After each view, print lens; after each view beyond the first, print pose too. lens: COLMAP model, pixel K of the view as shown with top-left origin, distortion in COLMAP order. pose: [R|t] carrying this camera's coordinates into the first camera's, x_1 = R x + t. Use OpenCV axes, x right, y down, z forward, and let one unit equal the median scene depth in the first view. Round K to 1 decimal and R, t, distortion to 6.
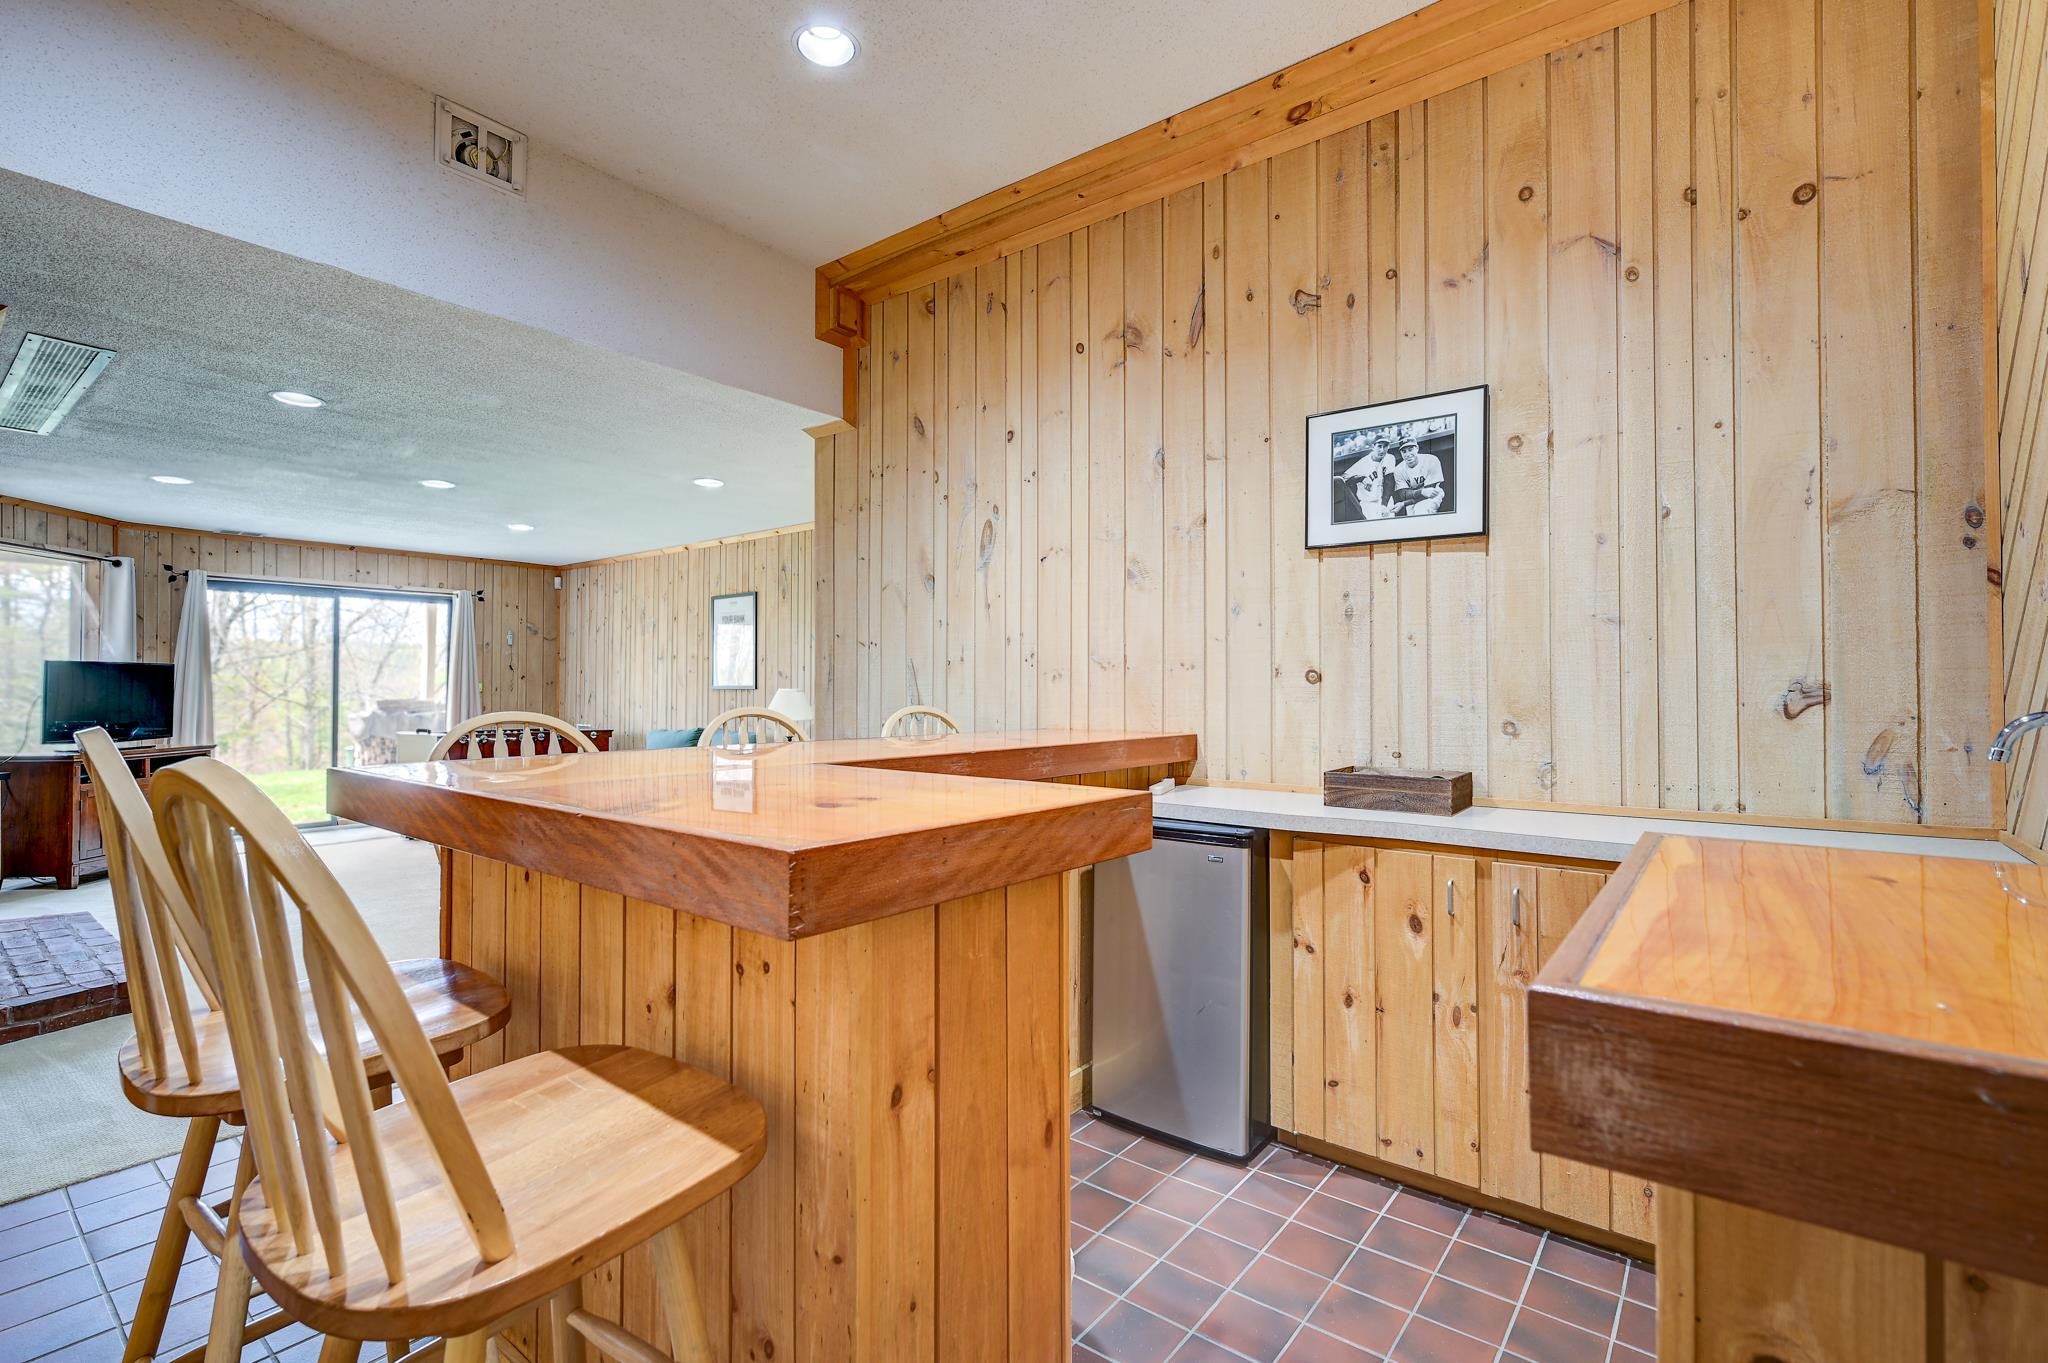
lens RADIAL K [[916.1, 0, 1022.8], [0, 916.1, 682.5], [0, 0, 1]] dist [0.002045, 0.001227]
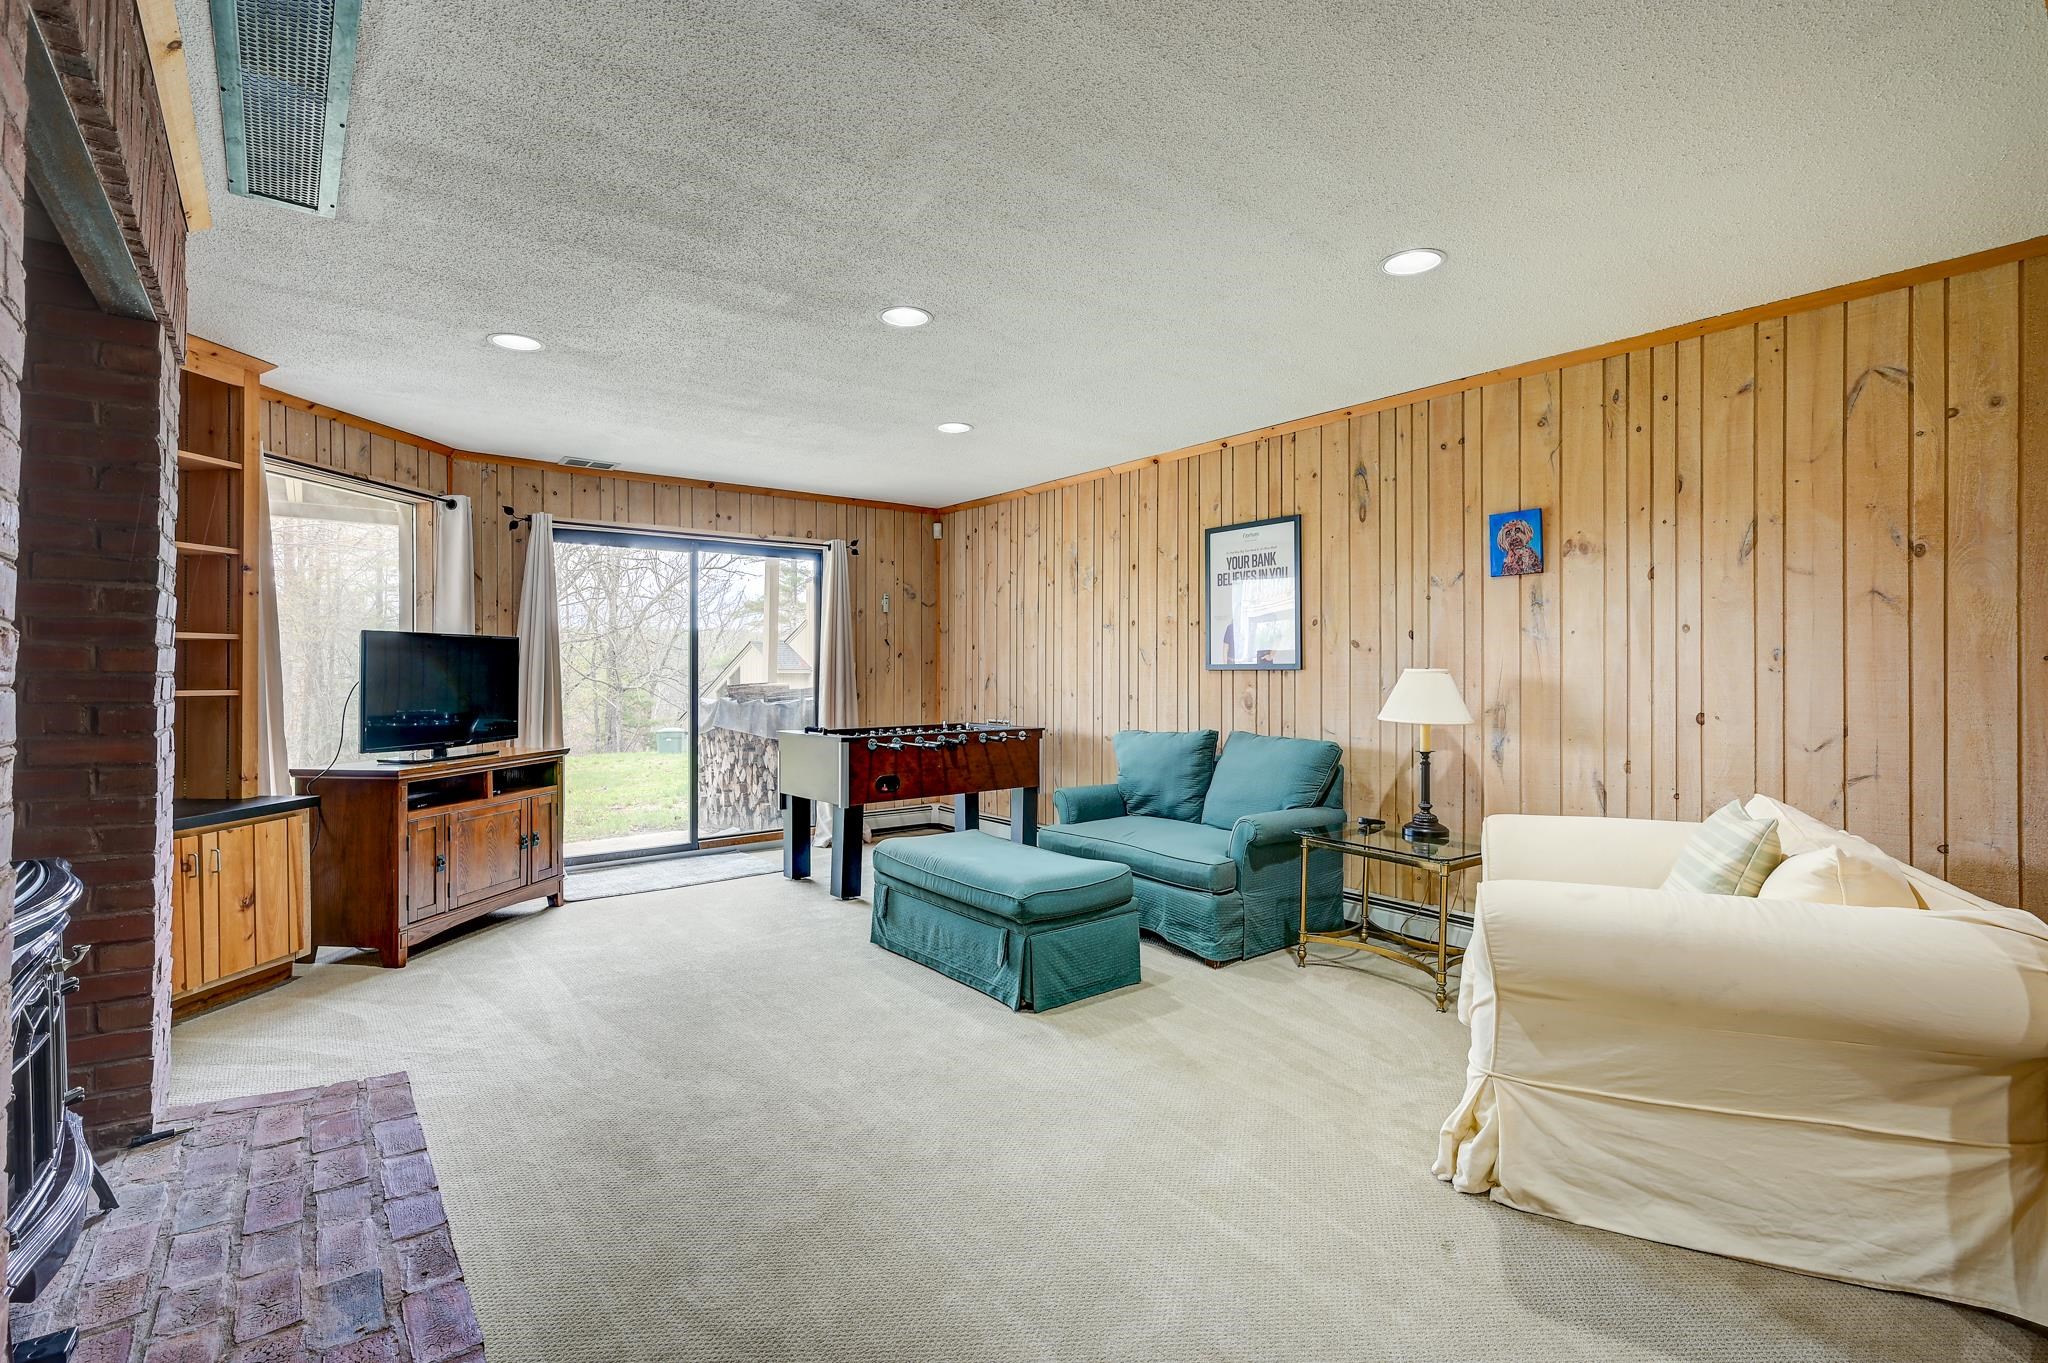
lens RADIAL K [[916.1, 0, 1035.8], [0, 916.1, 674.2], [0, 0, 1]] dist [0.002045, 0.001227]
pose [[0.975851, -0.002407, -0.218424, -0.414414], [0.005292, 0.999906, 0.012628, 0.002454], [0.218373, -0.013479, 0.975772, 0.431478]]
